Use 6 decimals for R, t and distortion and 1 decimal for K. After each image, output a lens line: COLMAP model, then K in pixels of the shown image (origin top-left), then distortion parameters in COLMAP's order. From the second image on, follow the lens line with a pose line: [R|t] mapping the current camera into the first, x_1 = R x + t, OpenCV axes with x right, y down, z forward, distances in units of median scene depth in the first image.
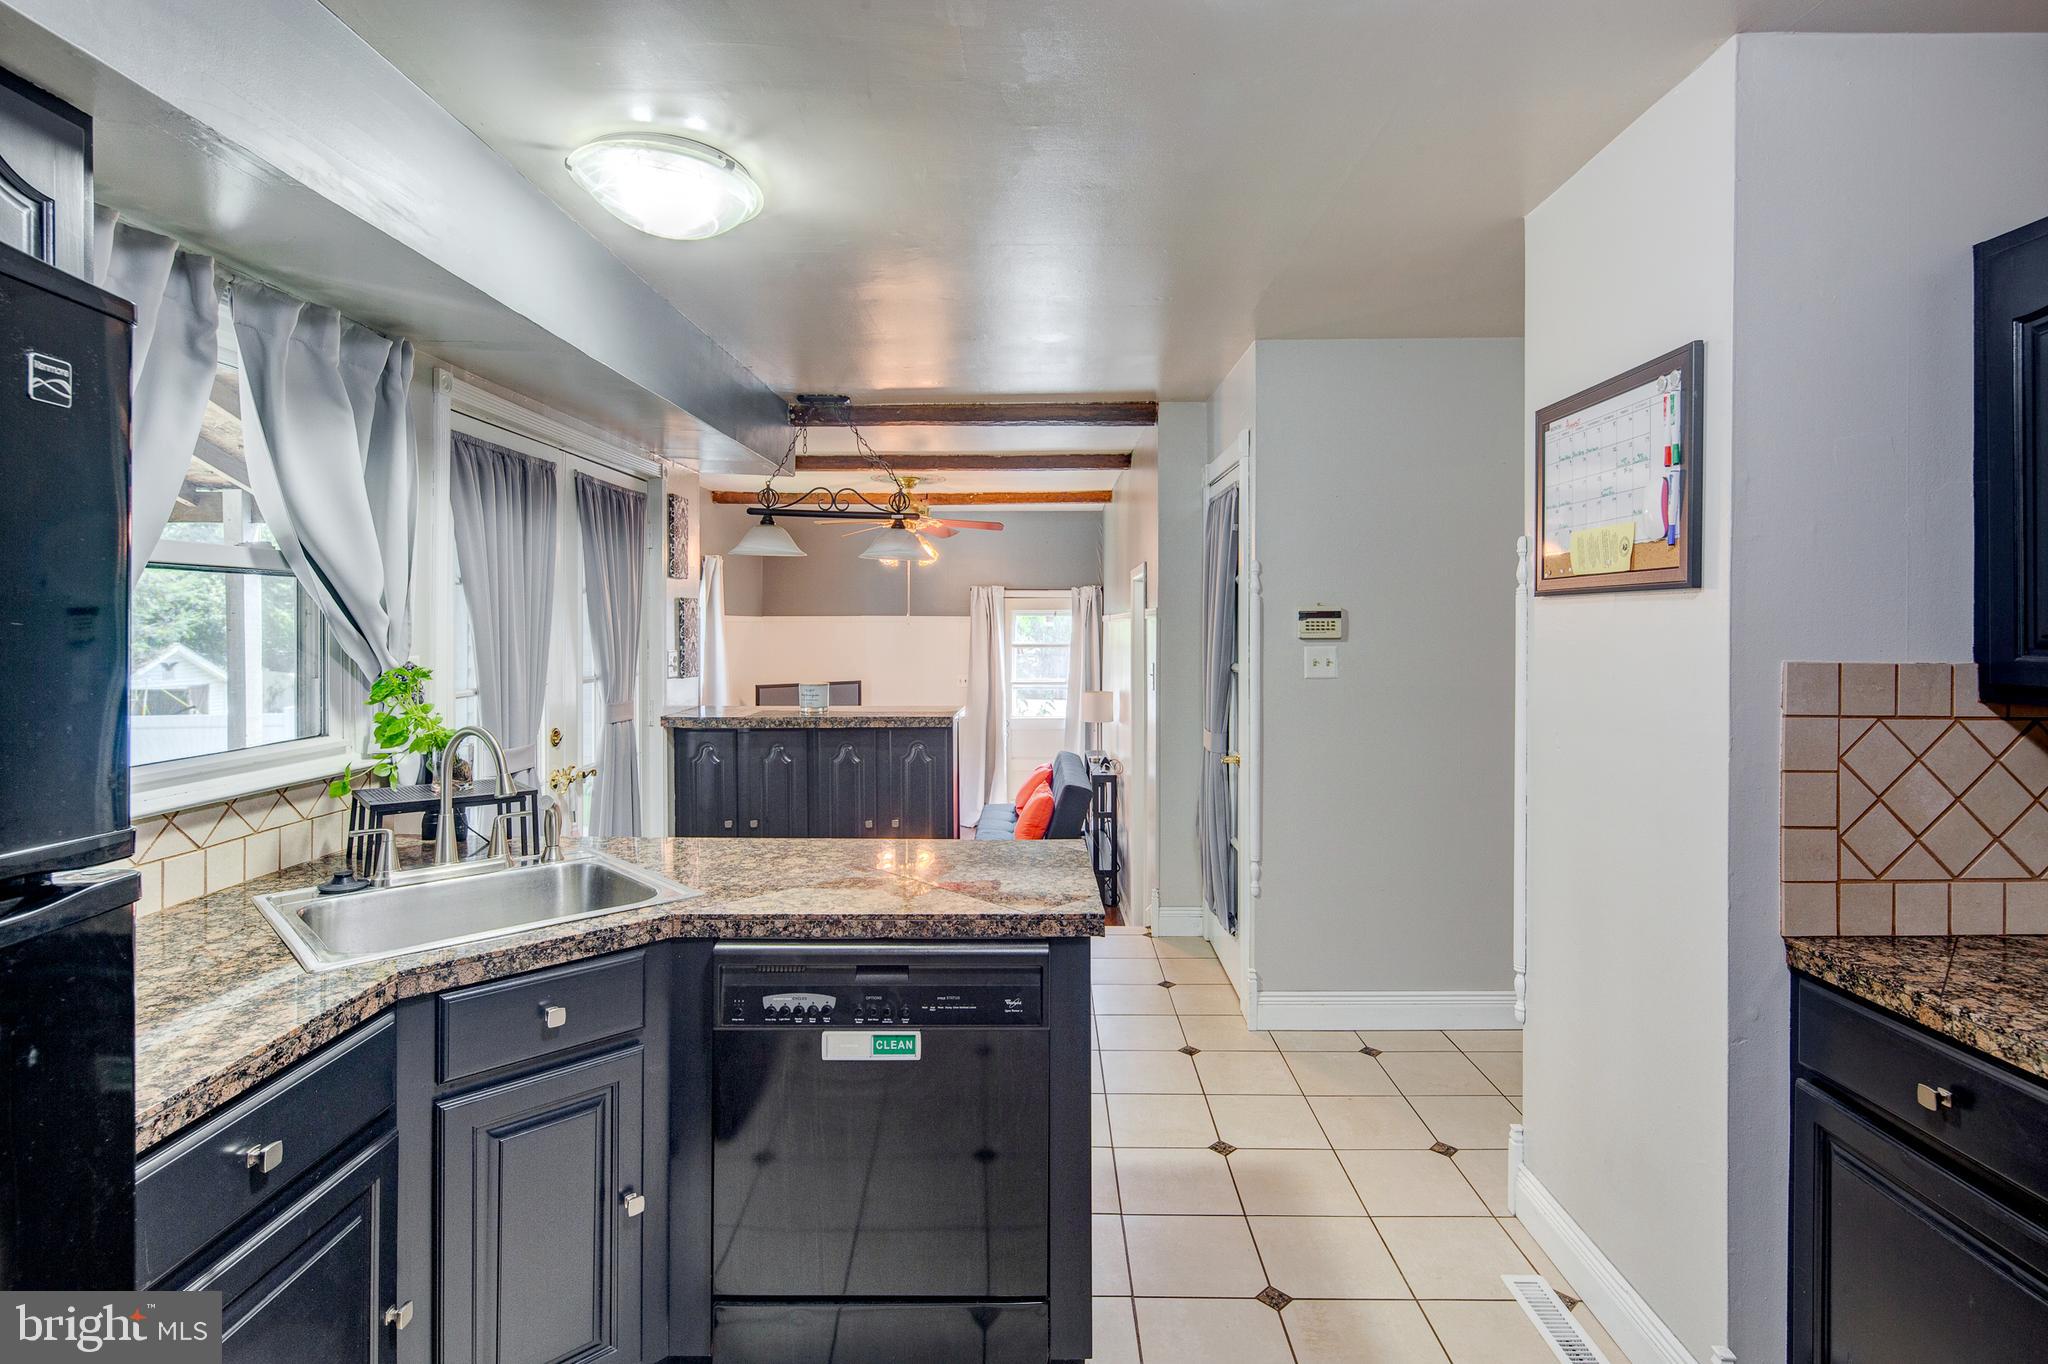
lens RADIAL K [[993.0, 0, 1029.8], [0, 993.0, 632.6], [0, 0, 1]] dist [0.002323, -0.001704]
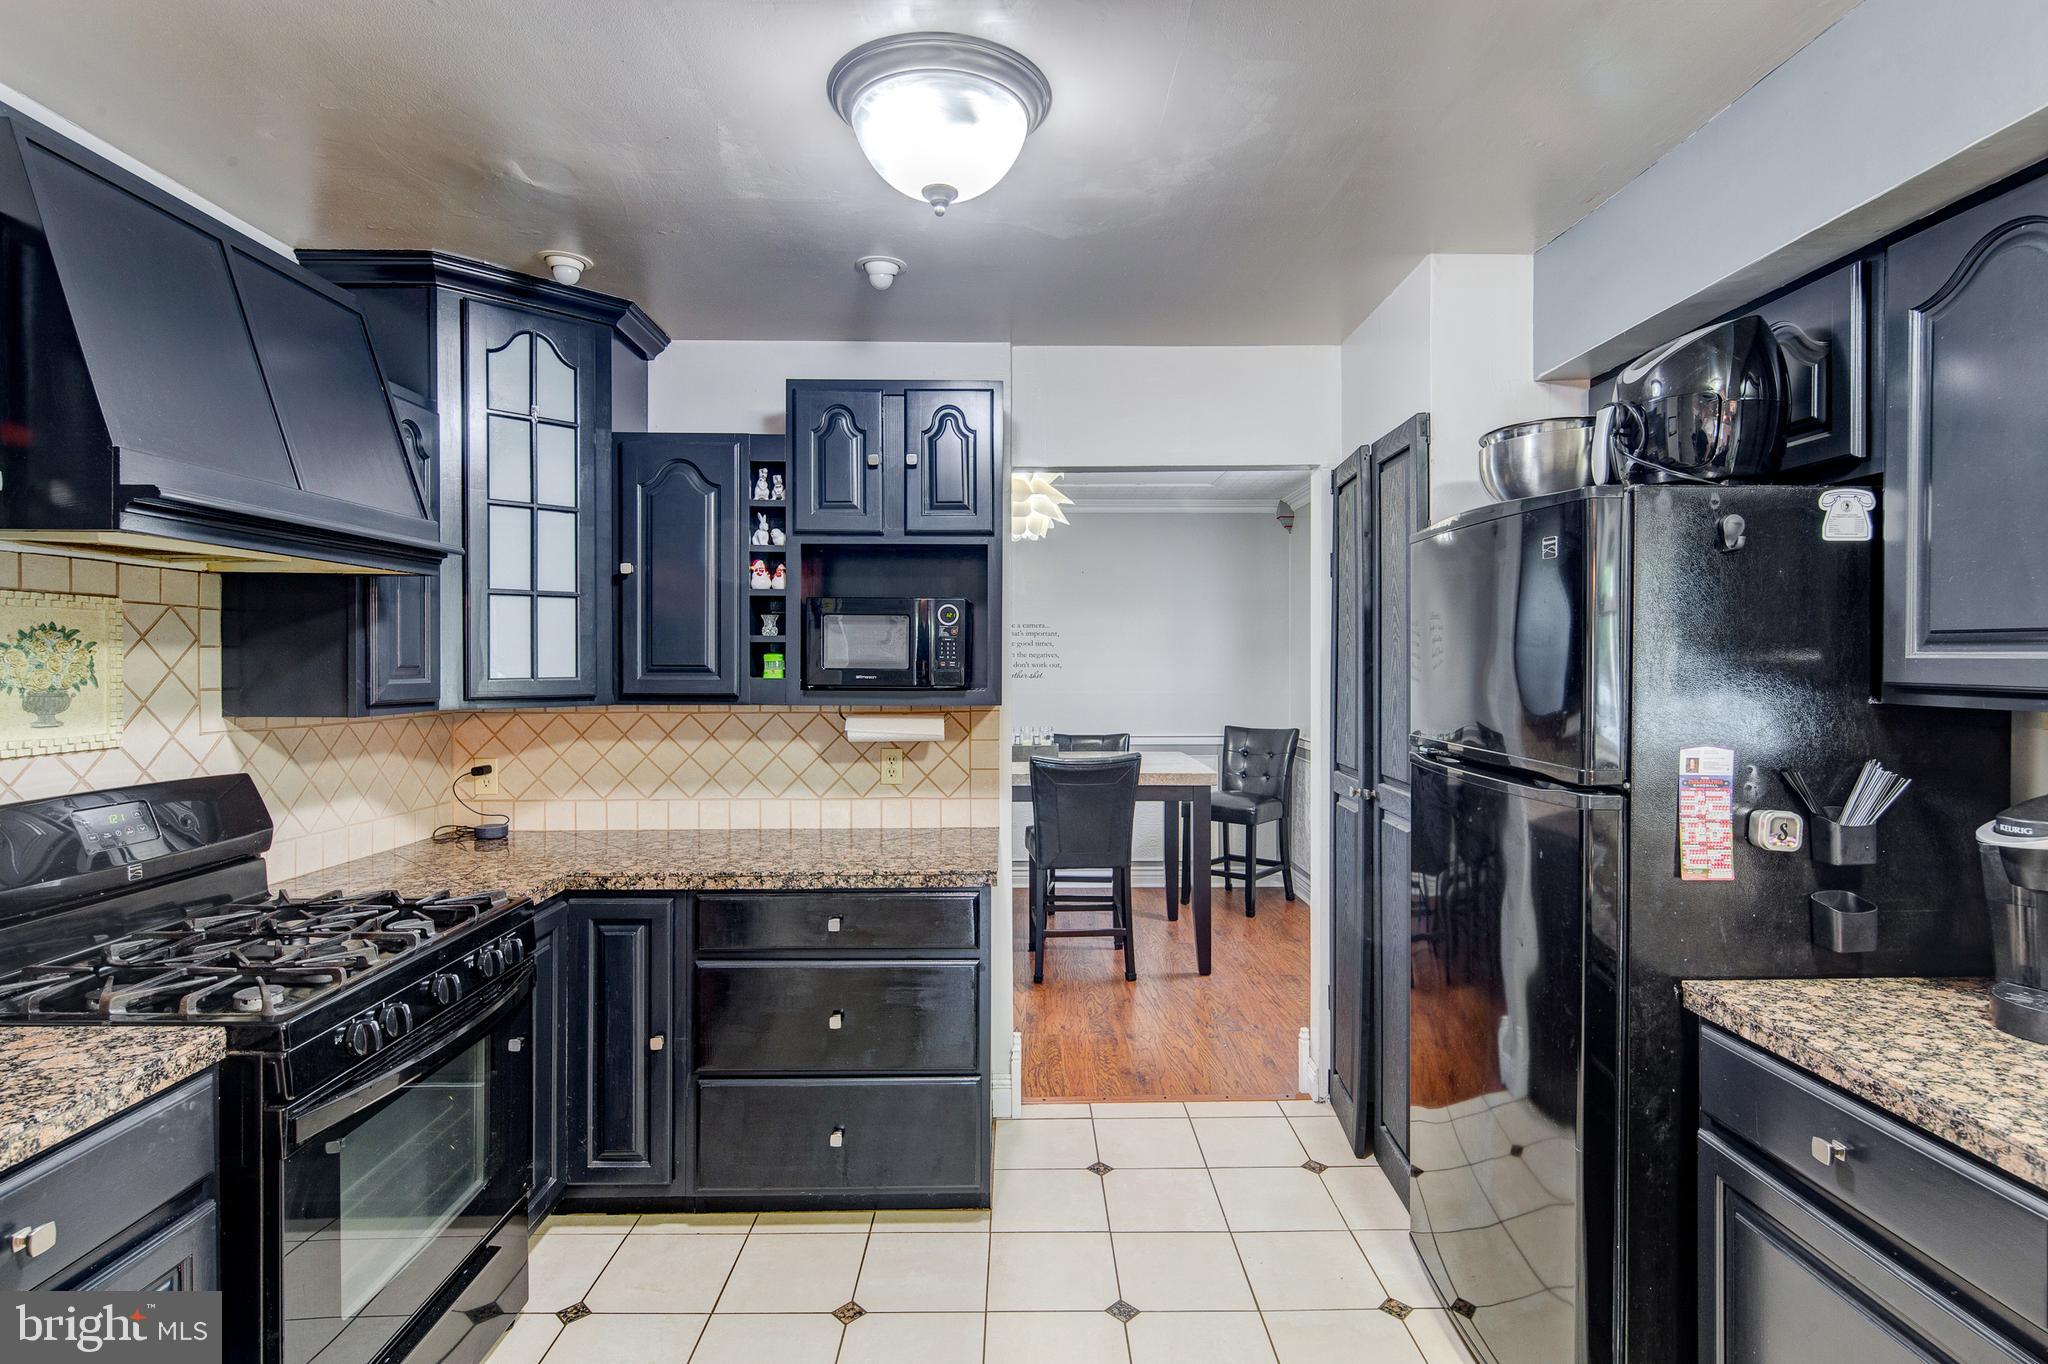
lens RADIAL K [[1005.1, 0, 1031.3], [0, 1005.1, 666.5], [0, 0, 1]] dist [0.001573, -0.000599]
pose [[-0.999731, -0.000004, -0.023185, 0.076019], [-0.000208, 0.999961, 0.008815, -0.006473], [0.023184, 0.008817, -0.999692, 1.258616]]
